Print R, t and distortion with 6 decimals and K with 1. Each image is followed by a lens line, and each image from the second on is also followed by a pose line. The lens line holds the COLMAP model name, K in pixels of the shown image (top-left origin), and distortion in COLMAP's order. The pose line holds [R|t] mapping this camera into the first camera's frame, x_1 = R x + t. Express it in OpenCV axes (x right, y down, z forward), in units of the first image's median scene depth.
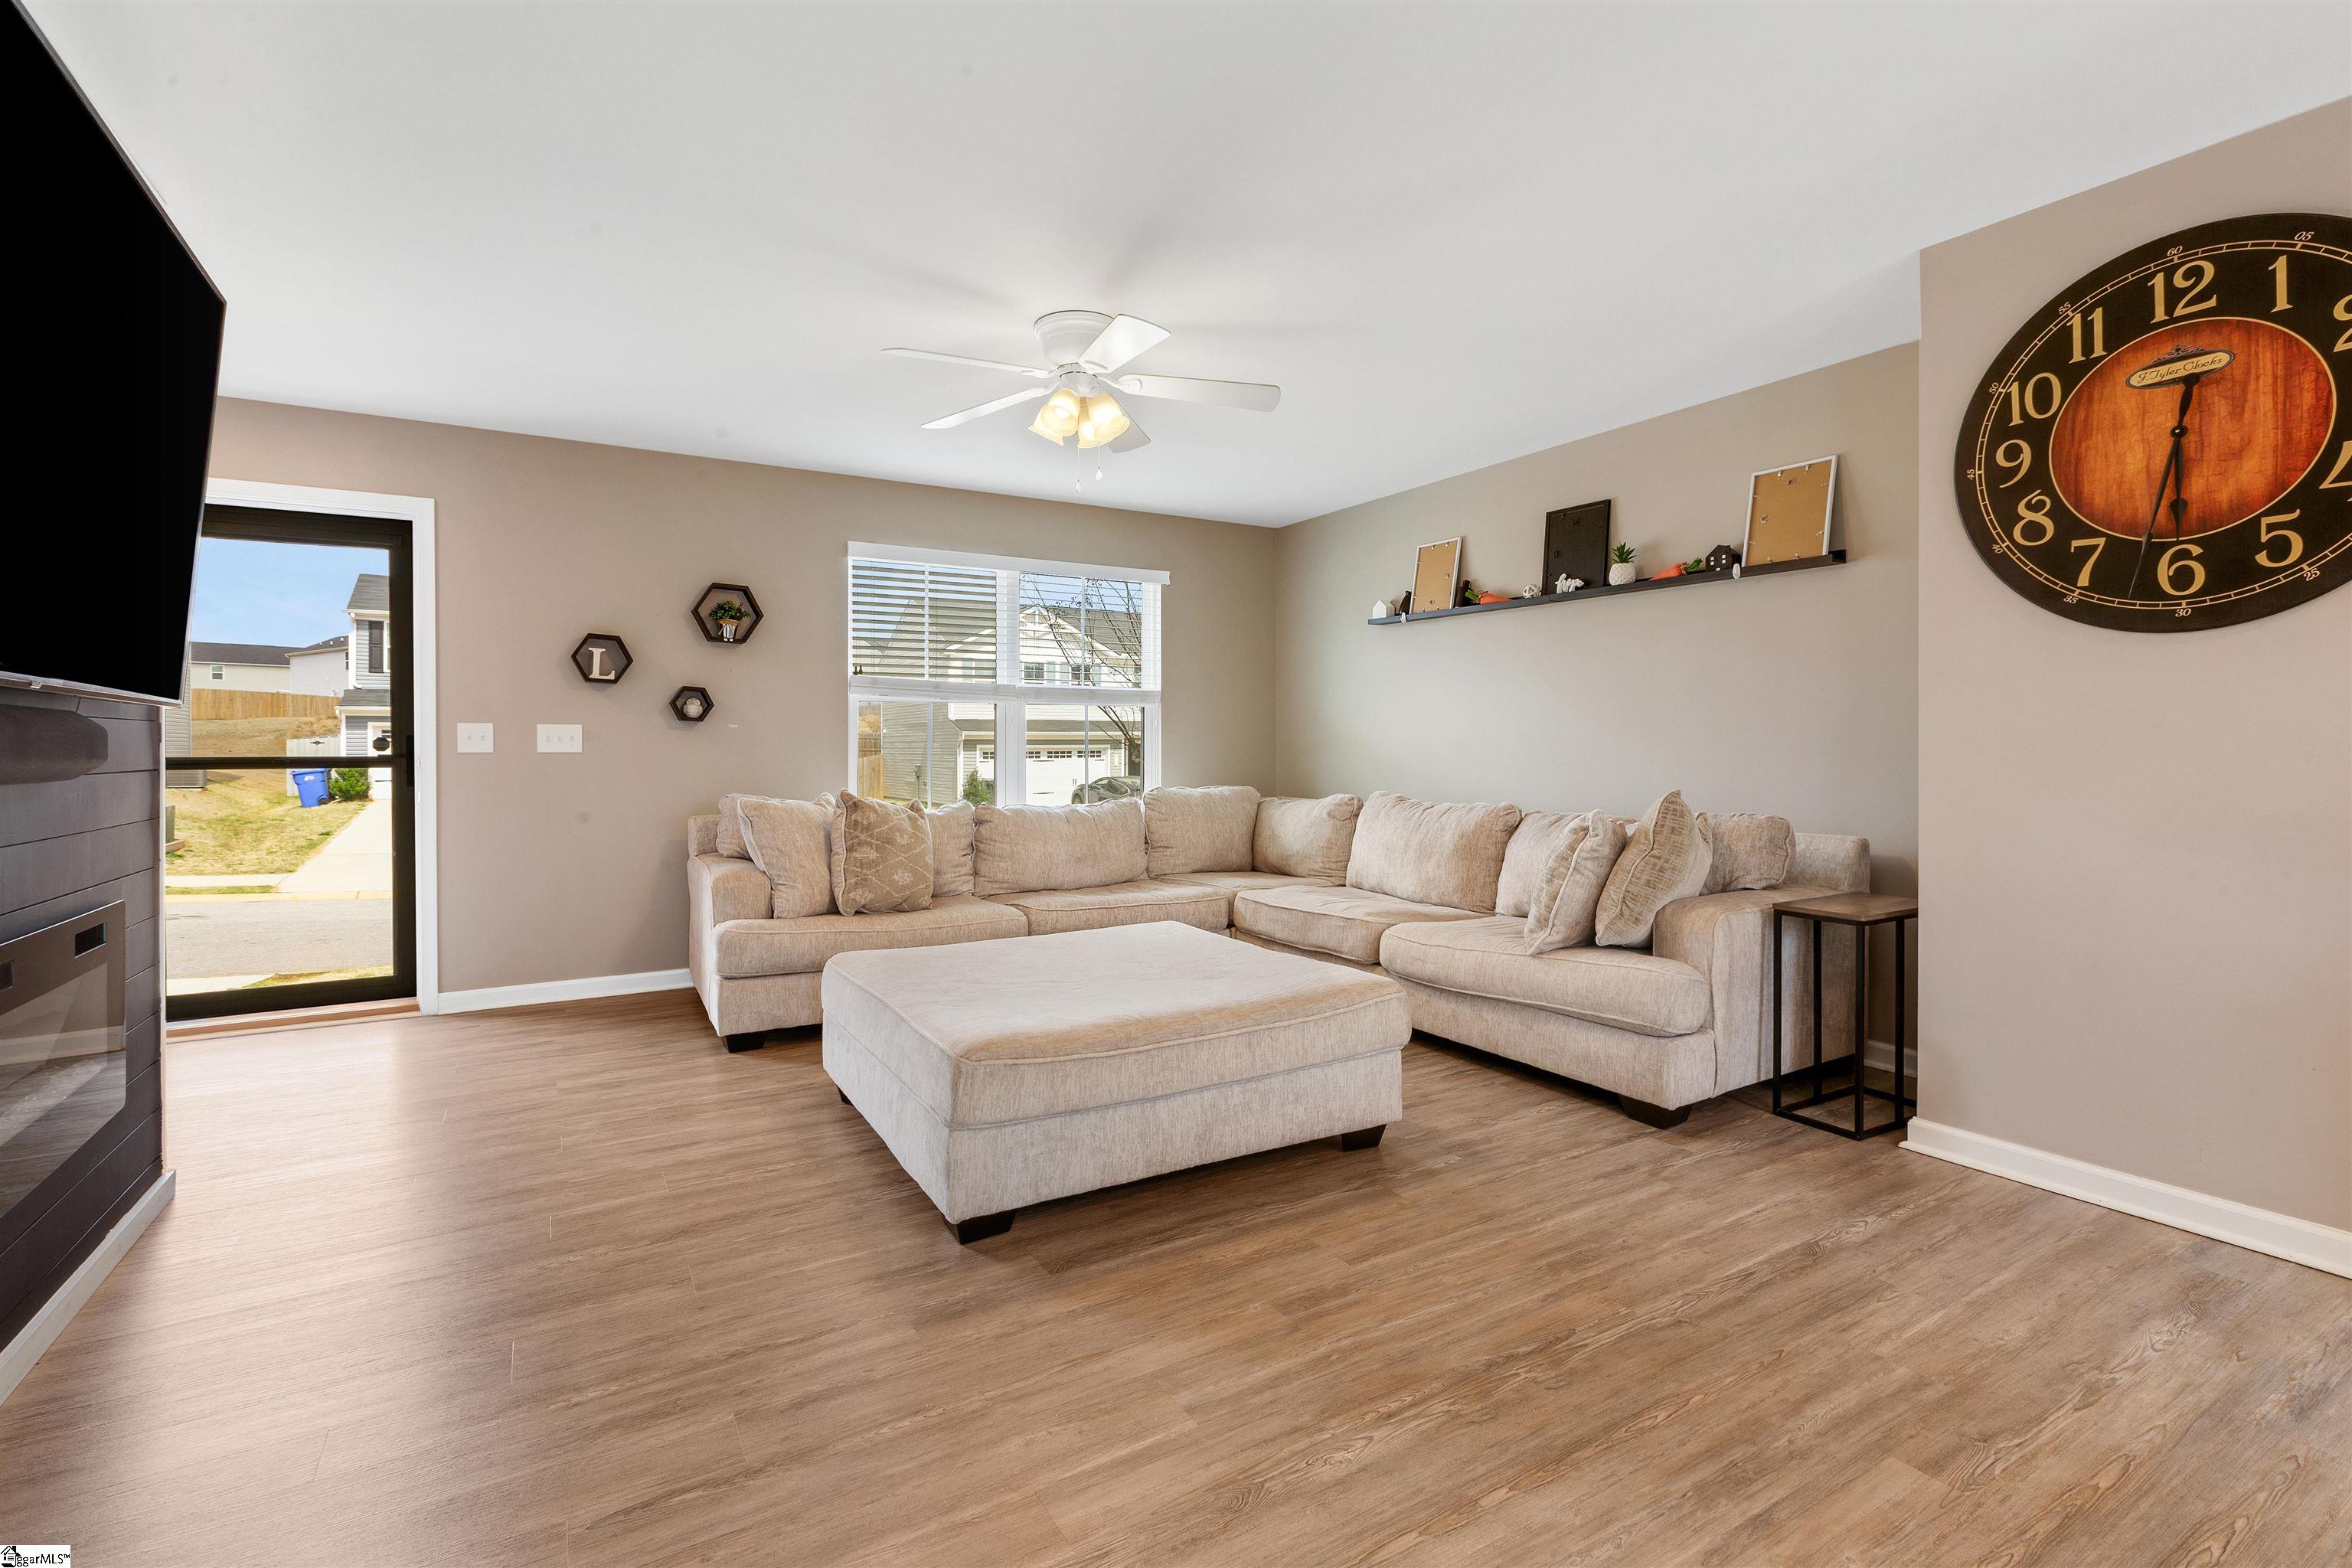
lens RADIAL K [[1061.2, 0, 1173.5], [0, 1061.2, 750.6], [0, 0, 1]] dist [0.001077, -0.001029]
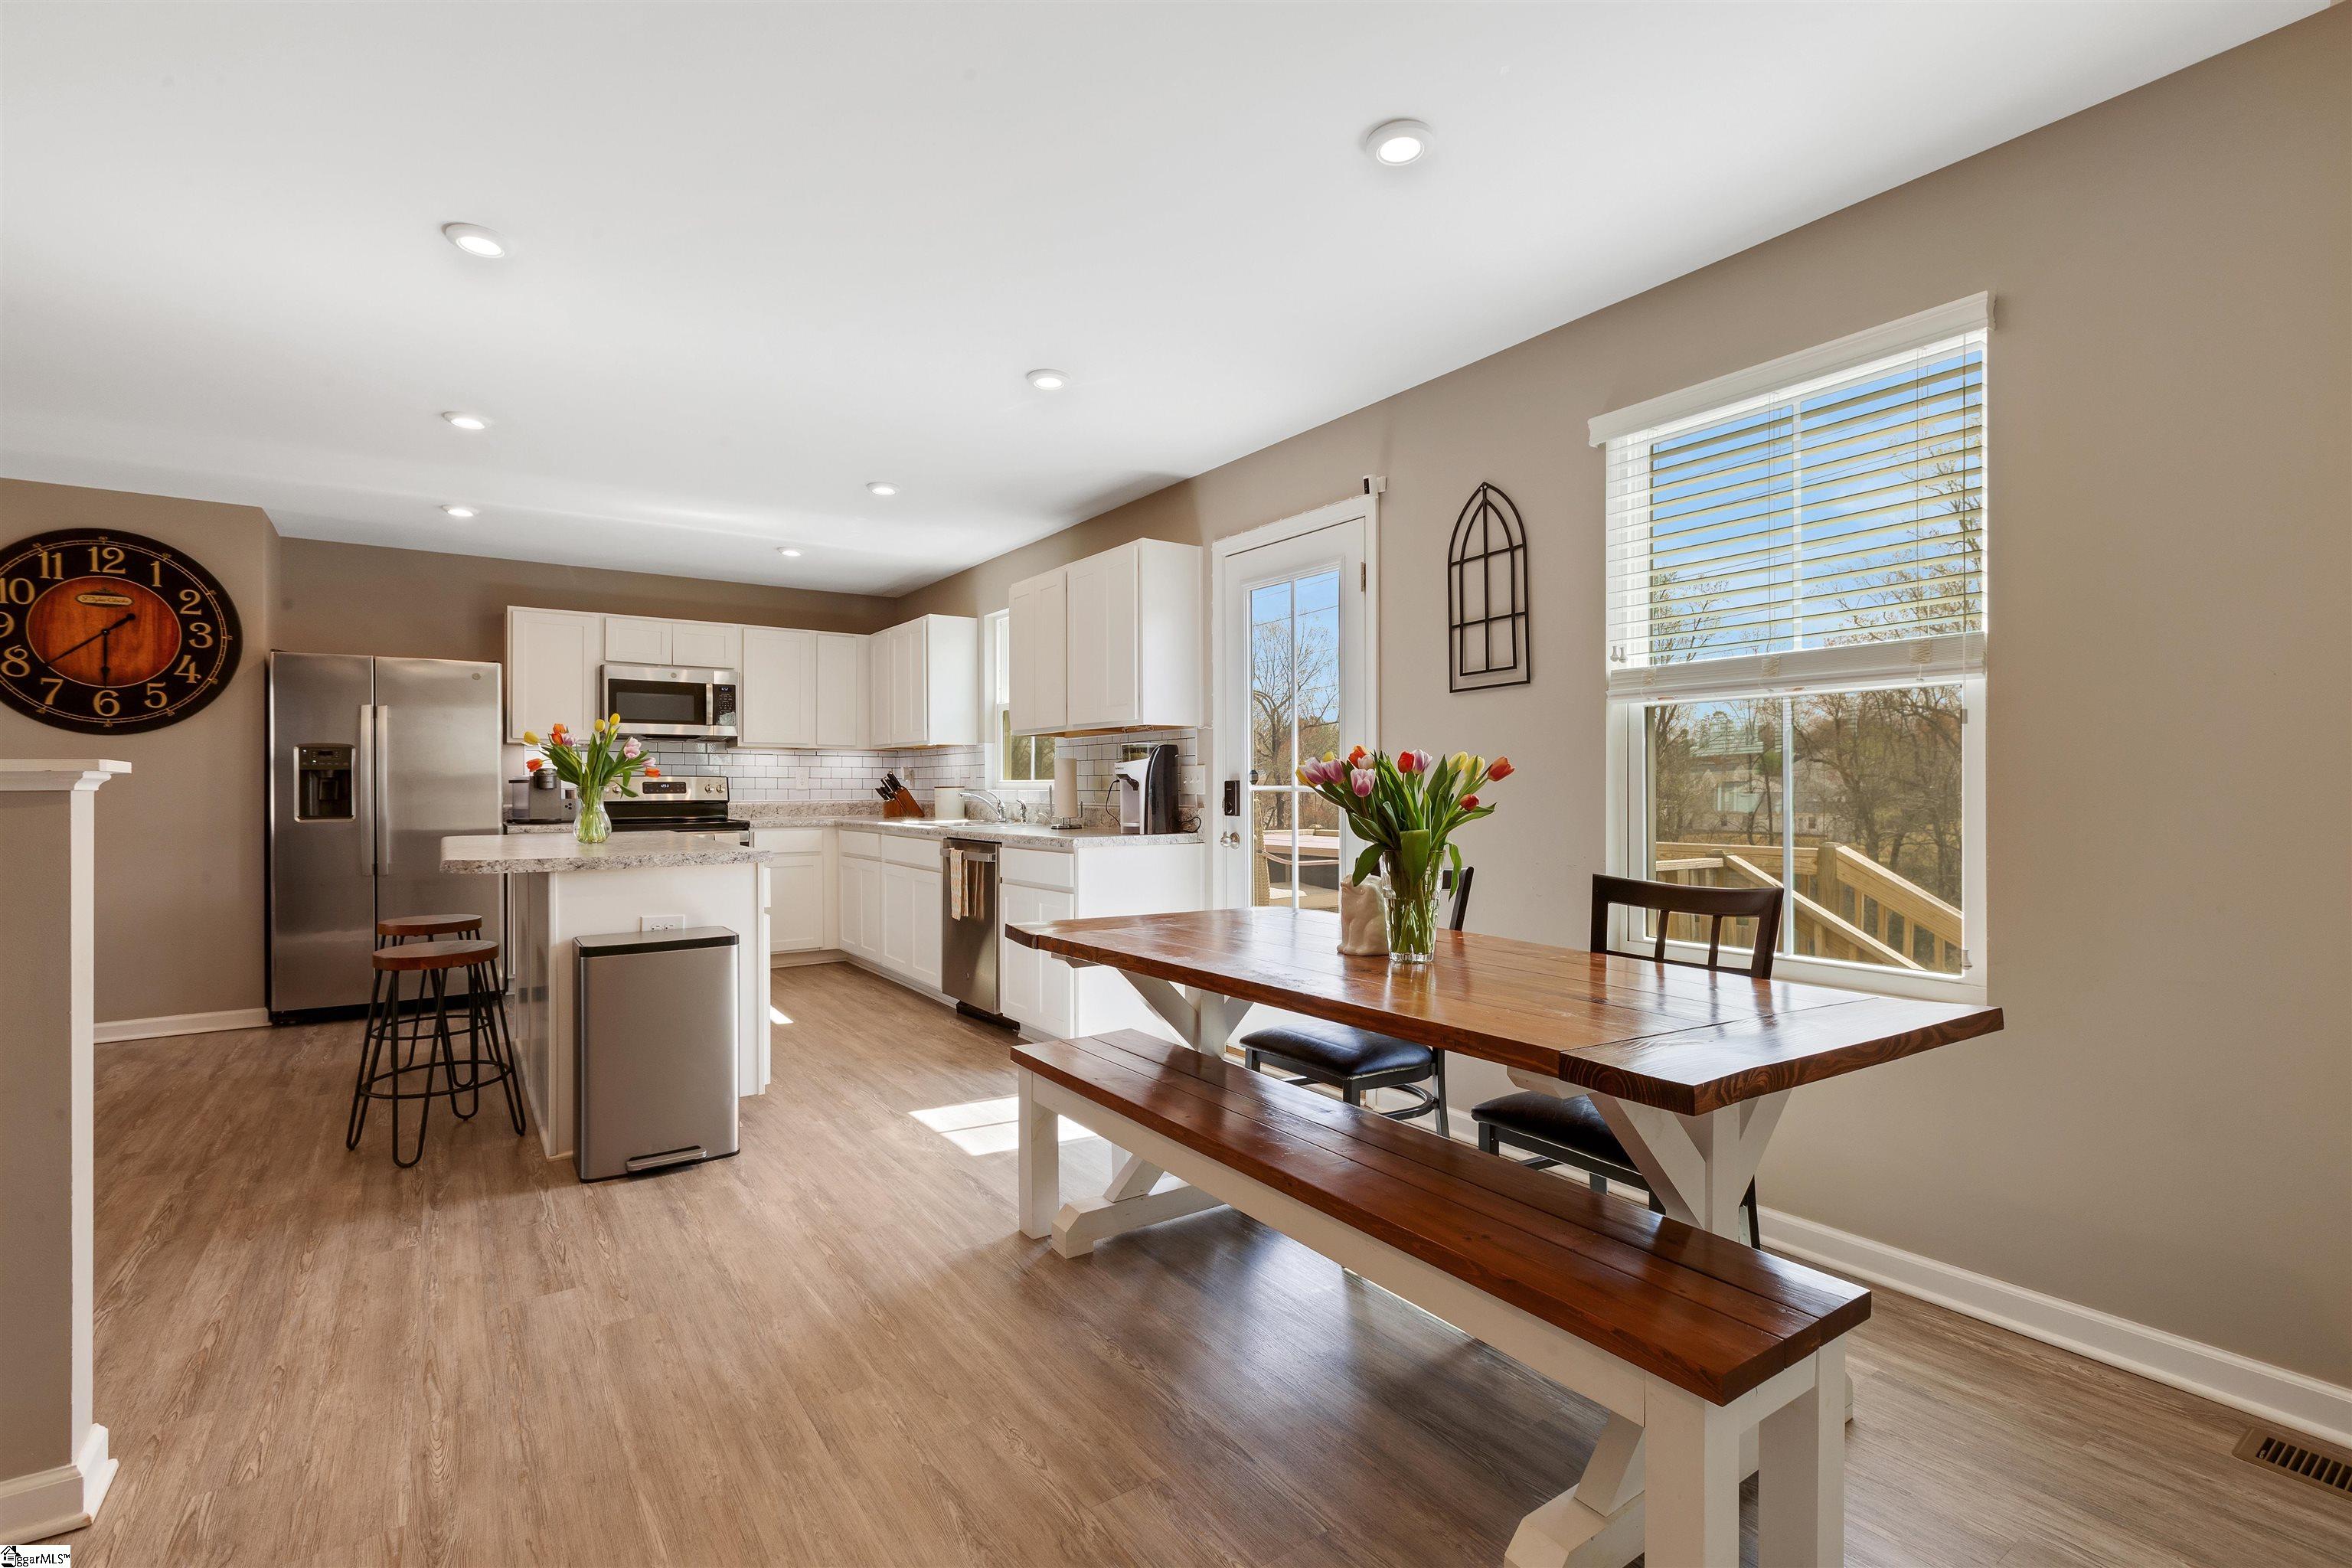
lens RADIAL K [[1055.3, 0, 1176.0], [0, 1055.3, 784.0], [0, 0, 1]] dist [-0.000476, -0.000456]
pose [[-0.071750, 0.004984, 0.997410, -0.931978], [0.010266, 0.999938, -0.004258, 0.005579], [-0.997370, 0.009934, -0.071797, -0.679225]]
